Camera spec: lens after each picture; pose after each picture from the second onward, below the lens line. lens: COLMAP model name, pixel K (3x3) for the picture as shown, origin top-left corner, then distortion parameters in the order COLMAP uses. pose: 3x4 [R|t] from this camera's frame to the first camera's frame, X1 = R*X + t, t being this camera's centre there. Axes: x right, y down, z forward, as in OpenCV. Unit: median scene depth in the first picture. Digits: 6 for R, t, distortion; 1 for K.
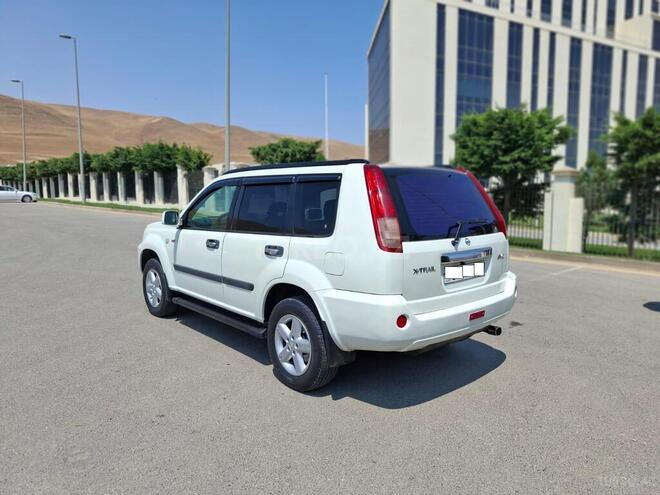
lens RADIAL K [[460.3, 0, 343.4], [0, 460.3, 247.5], [0, 0, 1]] dist [0.024711, -0.007965]
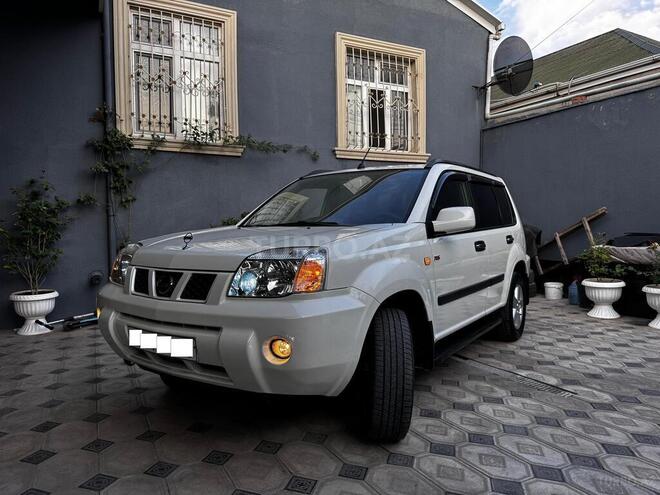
lens RADIAL K [[459.1, 0, 331.7], [0, 459.1, 247.3], [0, 0, 1]] dist [0.068240, -0.080489]
pose [[-0.212854, -0.042219, 0.976172, -1.035553], [0.123294, 0.989920, 0.069698, -0.096099], [-0.969274, 0.135191, -0.205503, 1.412332]]
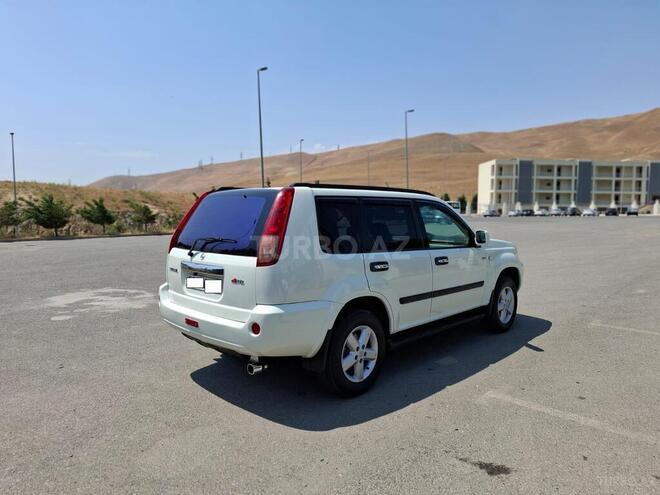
lens RADIAL K [[459.1, 0, 333.2], [0, 459.1, 248.7], [0, 0, 1]] dist [0.068240, -0.080489]
pose [[0.042374, 0.075437, -0.996250, 1.038608], [-0.112898, 0.991120, 0.070247, -0.108414], [0.992703, 0.109498, 0.050514, 0.940030]]
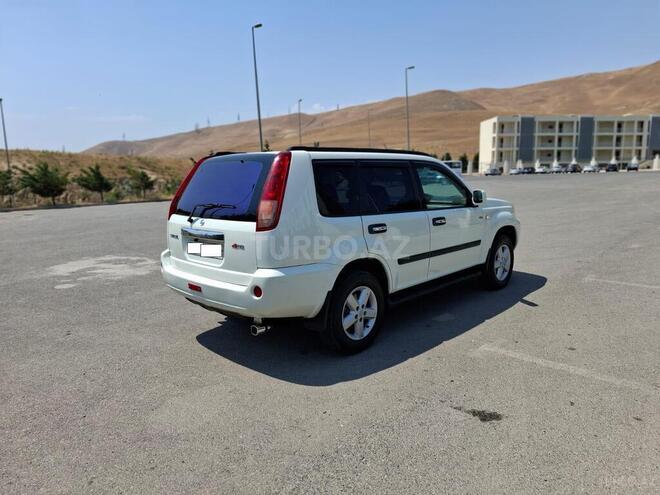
lens RADIAL K [[459.1, 0, 344.4], [0, 459.1, 246.9], [0, 0, 1]] dist [0.068240, -0.080489]
pose [[0.063391, 0.151262, -0.986459, 1.053382], [-0.091752, 0.985144, 0.145164, -0.111359], [0.993762, 0.081307, 0.076328, 0.946259]]
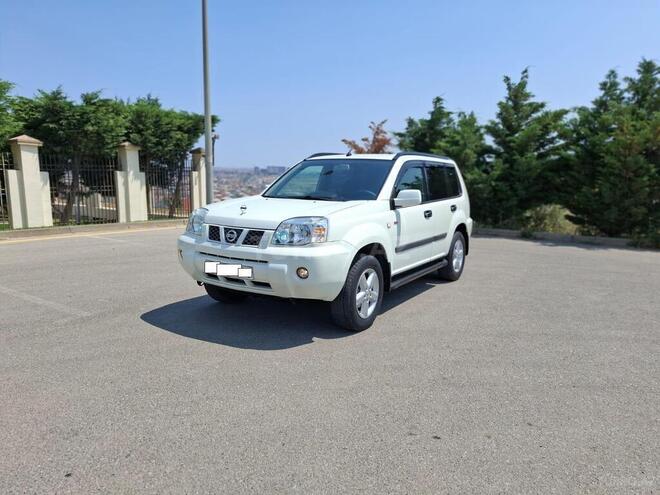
lens RADIAL K [[459.1, 0, 336.9], [0, 459.1, 251.8], [0, 0, 1]] dist [0.068240, -0.080489]
pose [[-0.263954, -0.160219, 0.951135, -1.378549], [0.088593, 0.977912, 0.189316, -0.159785], [-0.960458, 0.134234, -0.243930, 1.518036]]
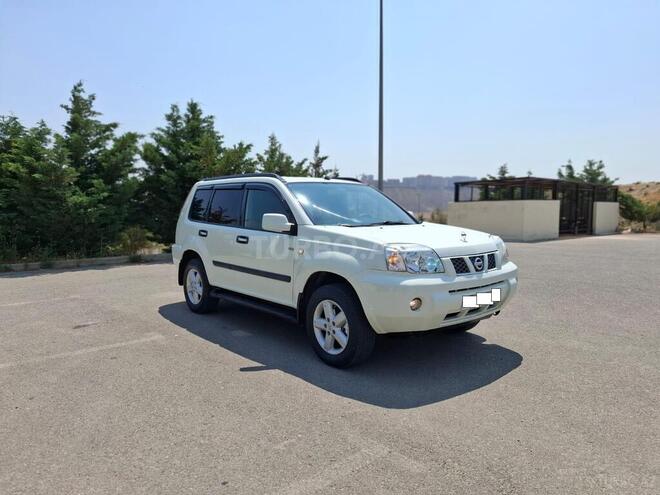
lens RADIAL K [[460.3, 0, 342.3], [0, 460.3, 256.6], [0, 0, 1]] dist [0.024711, -0.007965]
pose [[-0.999448, -0.004914, 0.032868, -0.262414], [0.002548, 0.974768, 0.223206, -0.242591], [-0.033135, 0.223166, -0.974217, 2.320252]]
